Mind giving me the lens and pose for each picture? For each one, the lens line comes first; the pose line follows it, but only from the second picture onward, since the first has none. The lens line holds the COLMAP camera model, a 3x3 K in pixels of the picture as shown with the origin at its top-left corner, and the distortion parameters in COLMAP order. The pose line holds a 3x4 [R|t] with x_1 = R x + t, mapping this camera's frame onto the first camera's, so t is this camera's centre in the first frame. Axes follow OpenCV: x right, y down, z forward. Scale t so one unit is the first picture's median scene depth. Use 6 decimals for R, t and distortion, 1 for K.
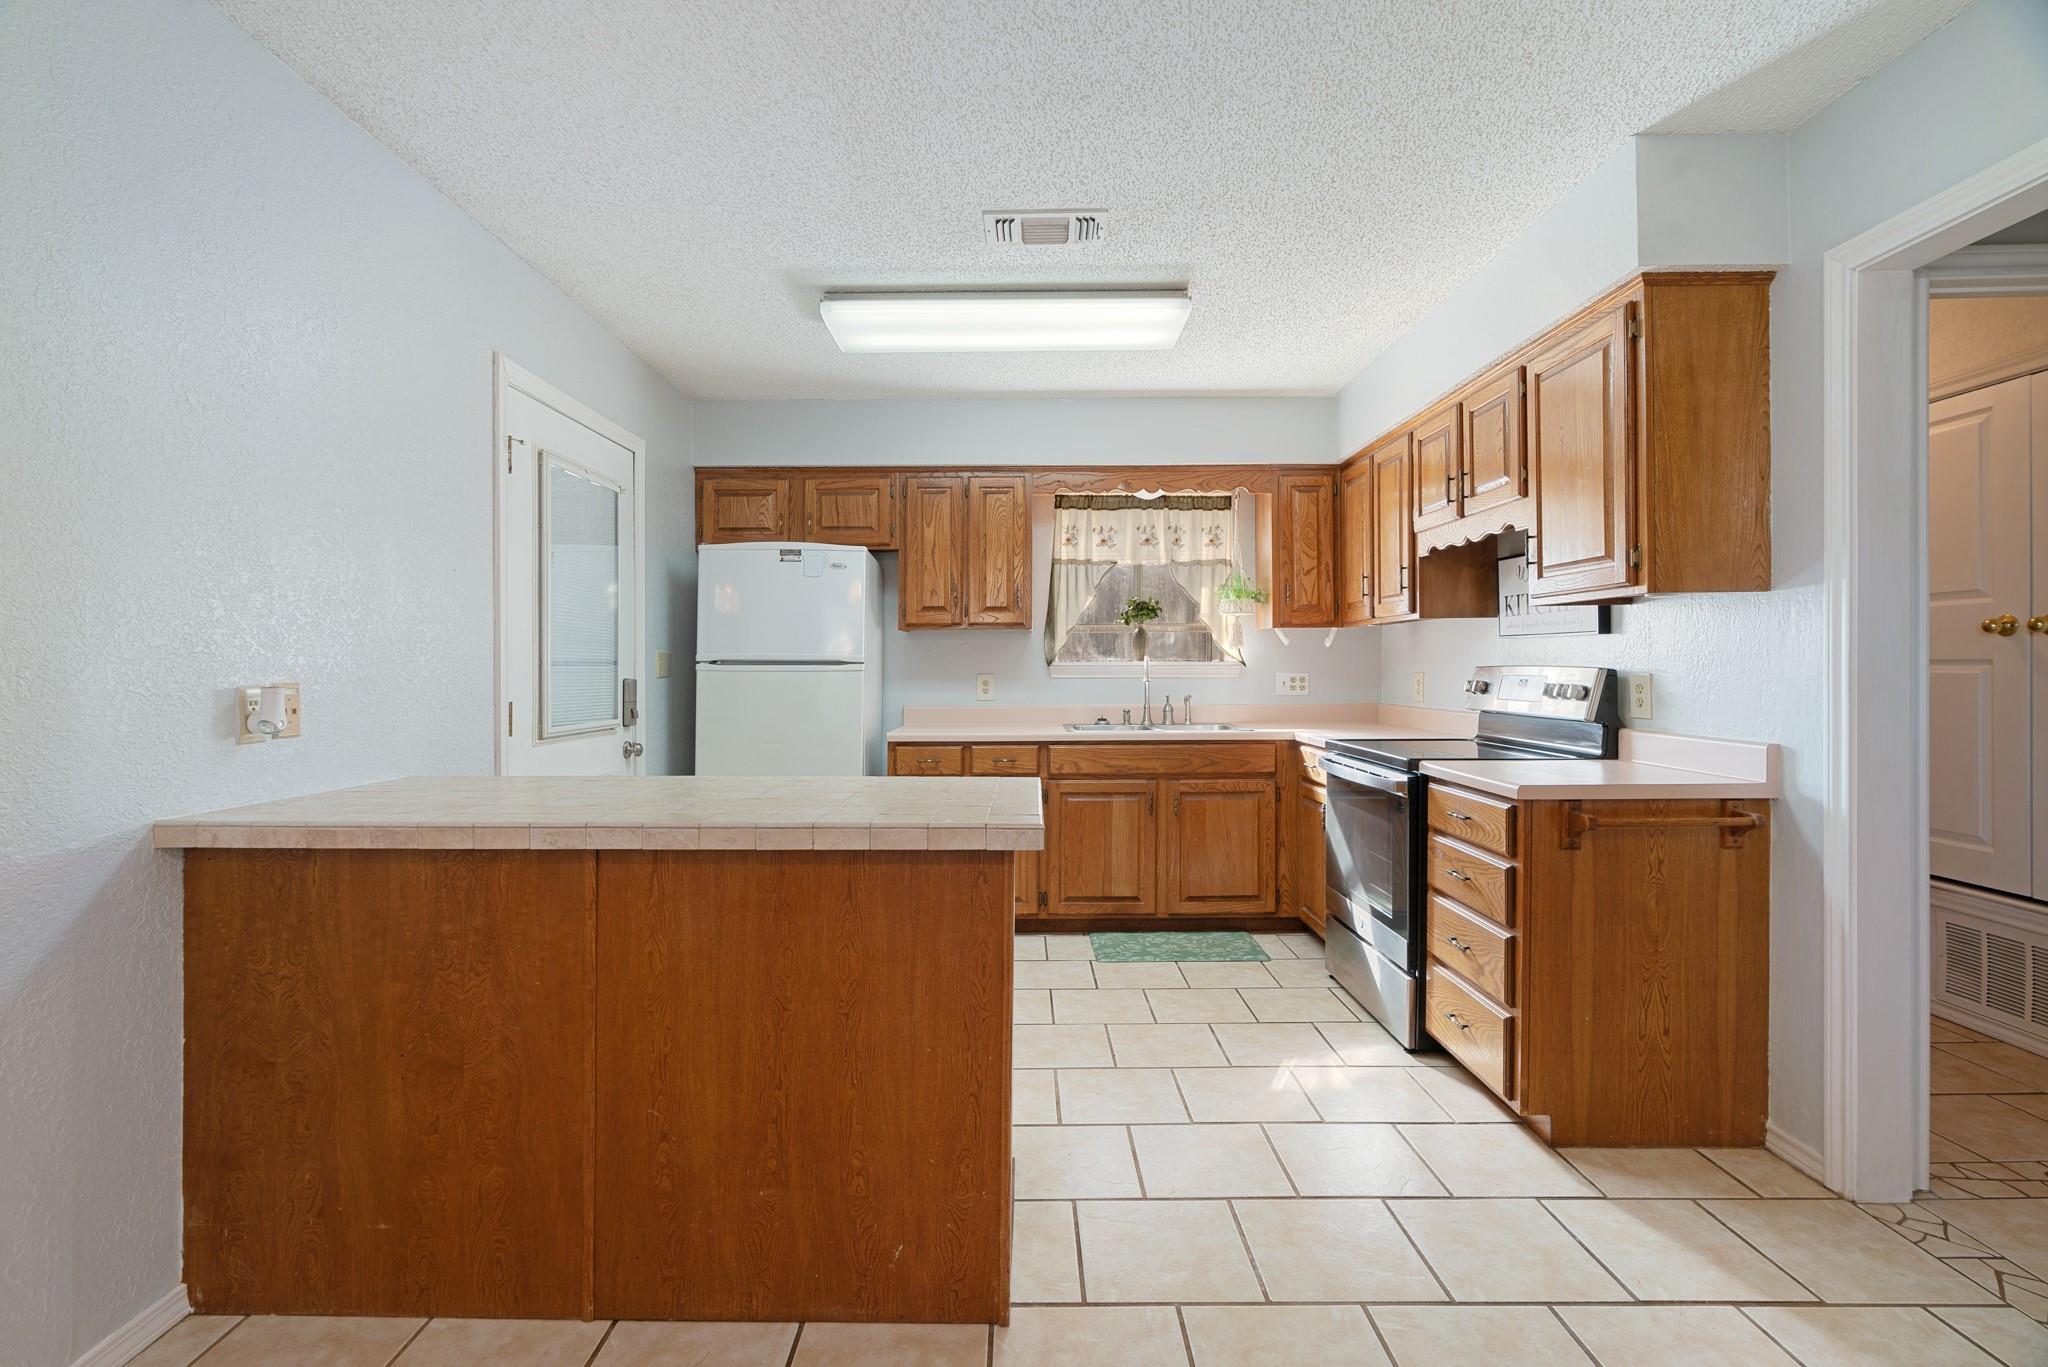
lens RADIAL K [[932.9, 0, 1012.5], [0, 932.9, 666.7], [0, 0, 1]] dist [-0.004253, 0.002151]
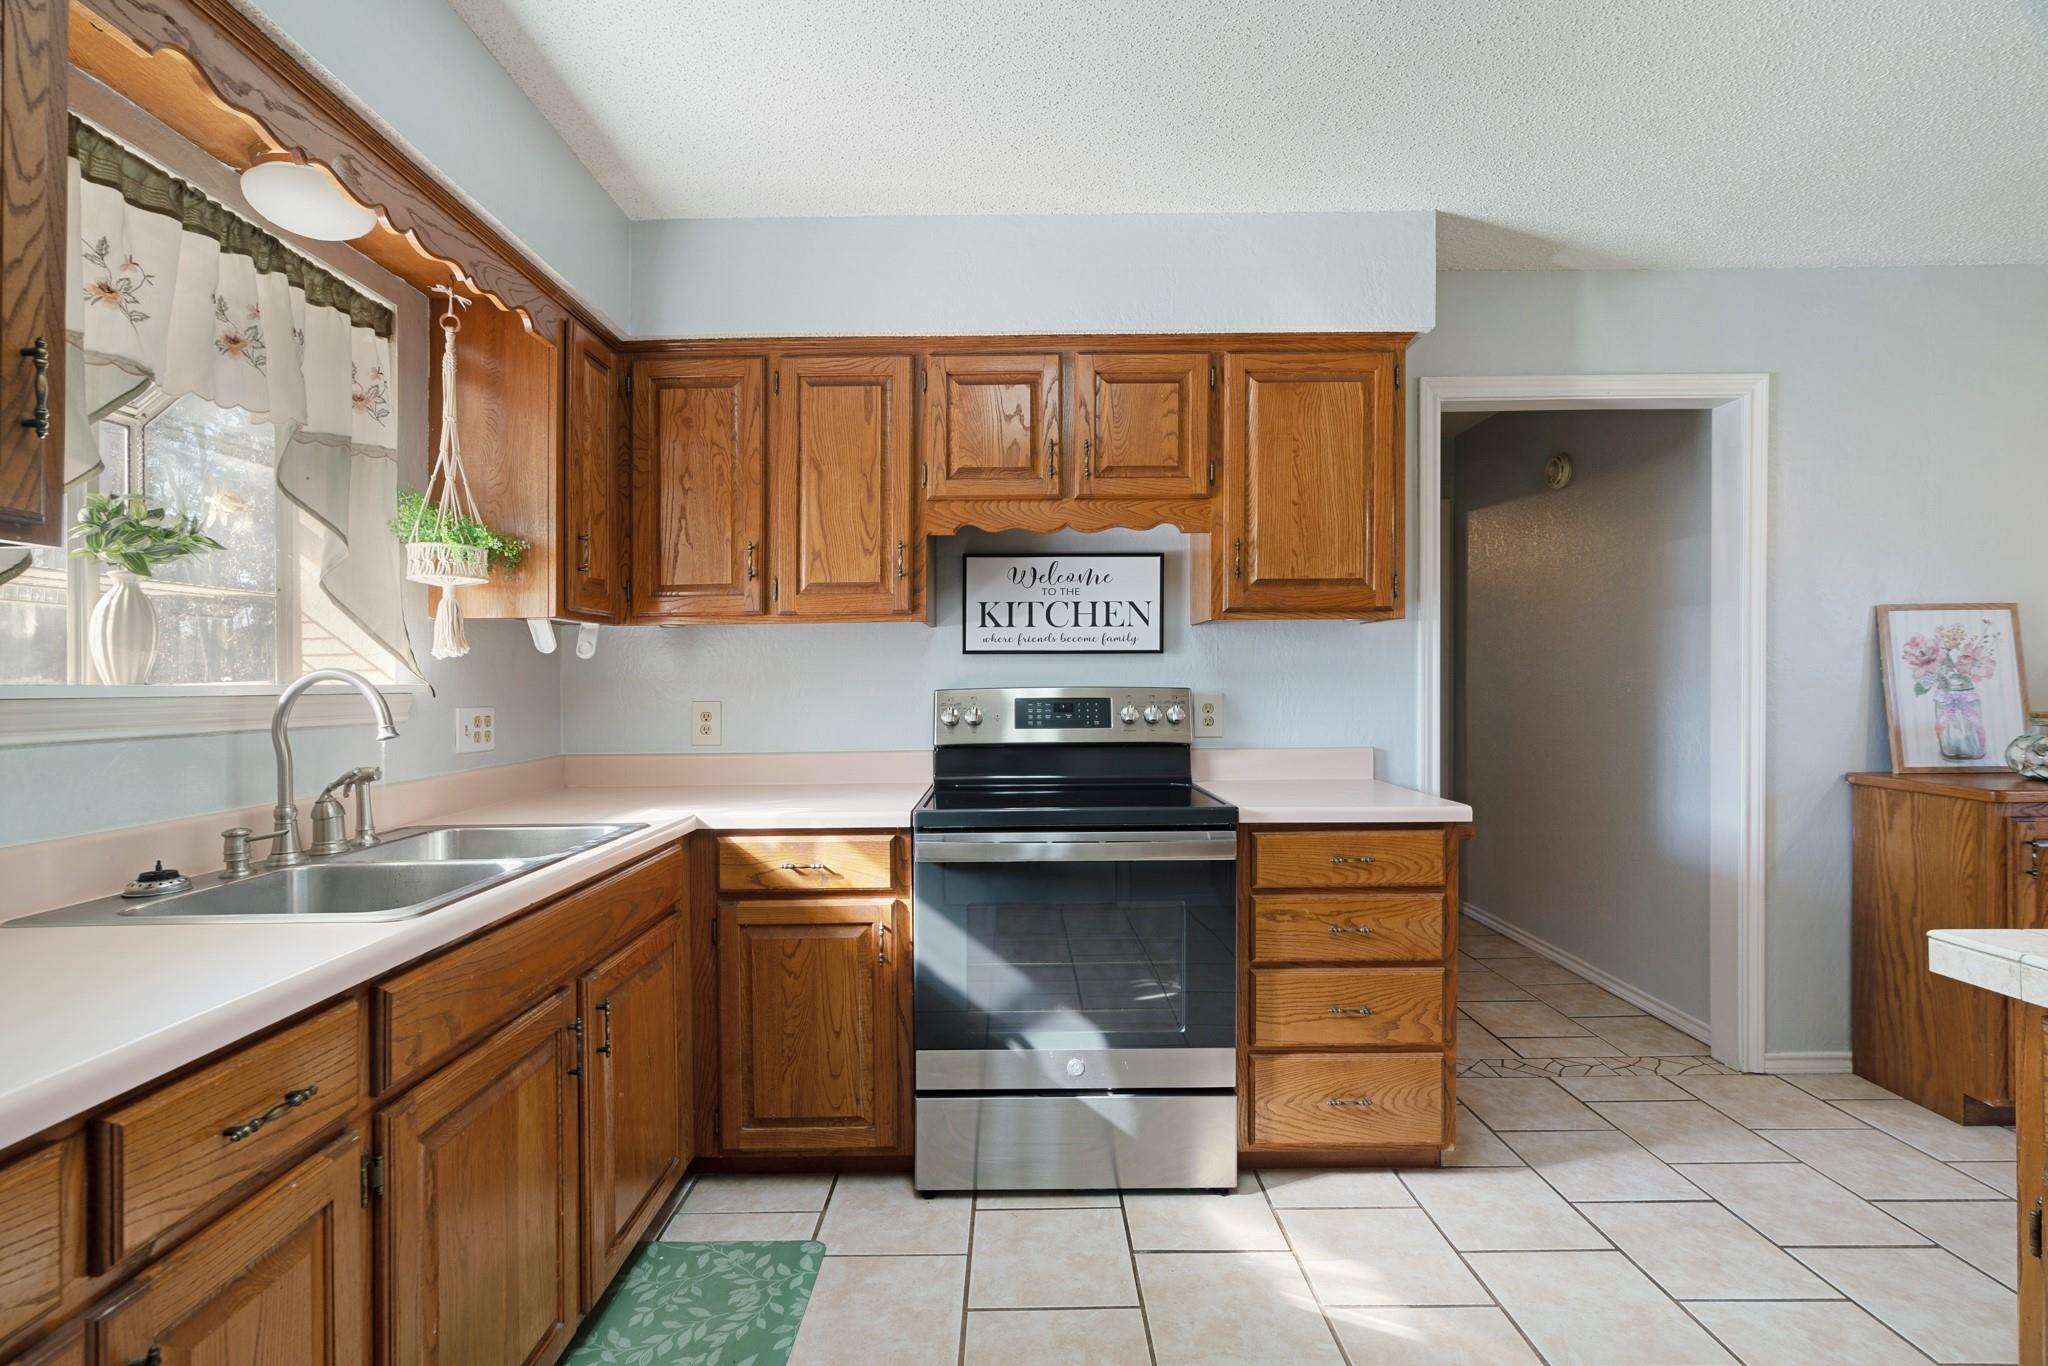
lens RADIAL K [[932.9, 0, 1011.3], [0, 932.9, 683.0], [0, 0, 1]] dist [-0.004253, 0.002151]
pose [[0.004722, 0.004893, 0.999977, -0.238799], [0.011006, 0.999927, -0.004945, -0.001529], [-0.999928, 0.011029, 0.004668, 0.818711]]
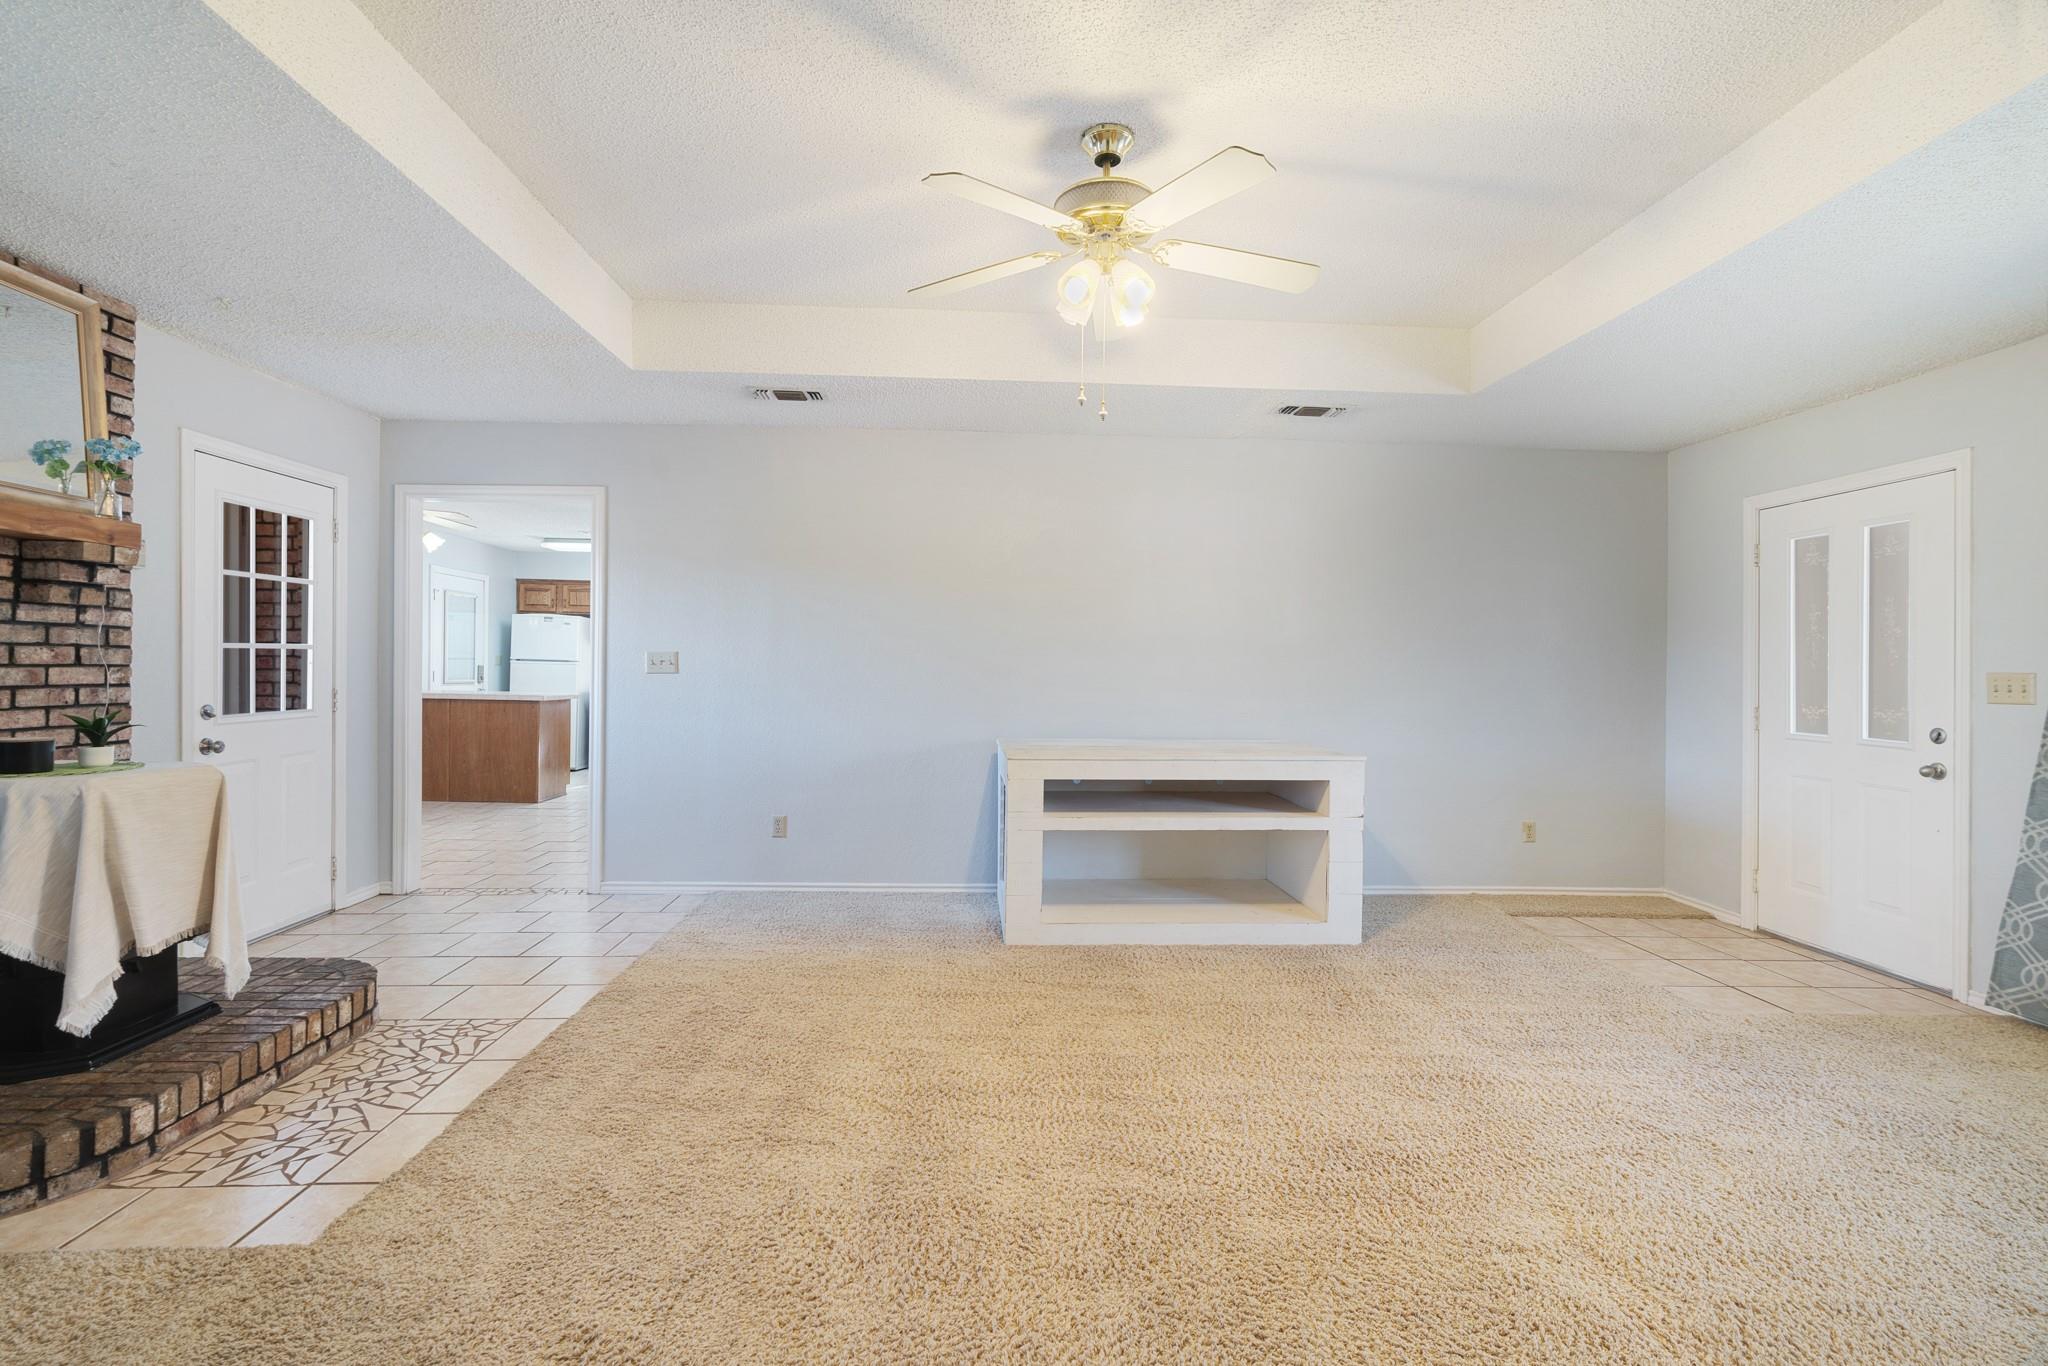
lens RADIAL K [[932.9, 0, 1015.3], [0, 932.9, 673.6], [0, 0, 1]] dist [-0.004253, 0.002151]
pose [[0.998508, 0.021279, 0.050279, 0.901126], [-0.021450, 0.999766, 0.002865, -0.003698], [-0.050206, -0.003939, 0.998731, -1.597178]]
